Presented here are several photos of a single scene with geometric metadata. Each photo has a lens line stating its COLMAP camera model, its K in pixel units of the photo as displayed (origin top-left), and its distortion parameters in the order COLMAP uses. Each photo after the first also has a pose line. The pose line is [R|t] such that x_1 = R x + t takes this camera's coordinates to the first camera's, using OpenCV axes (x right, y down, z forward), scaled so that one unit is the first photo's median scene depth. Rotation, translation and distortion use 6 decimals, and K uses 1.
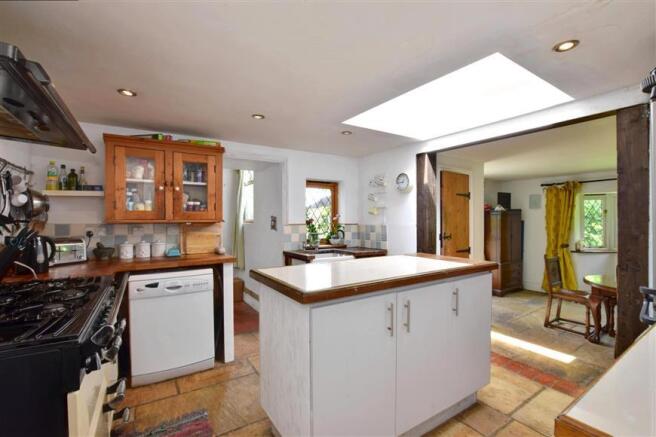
lens RADIAL K [[287.2, 0, 328.0], [0, 287.2, 218.5], [0, 0, 1]] dist [-0.000732, -0.000020]
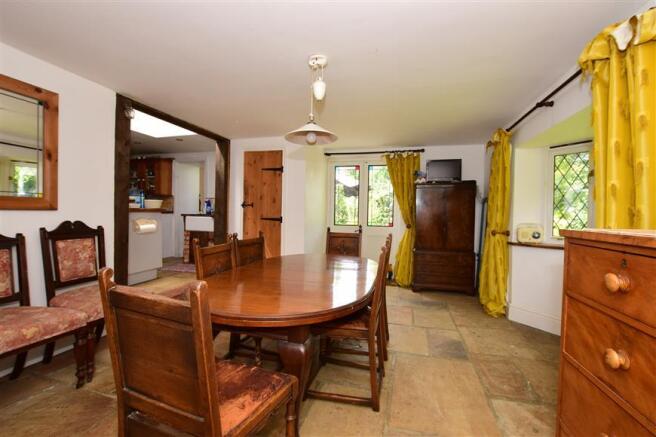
lens RADIAL K [[287.2, 0, 328.0], [0, 287.2, 218.5], [0, 0, 1]] dist [-0.000732, -0.000020]
pose [[0.662579, 0.030545, -0.748369, 1.434817], [-0.025802, 0.999506, 0.017952, 0.083455], [0.748548, 0.007415, 0.663039, 0.407274]]
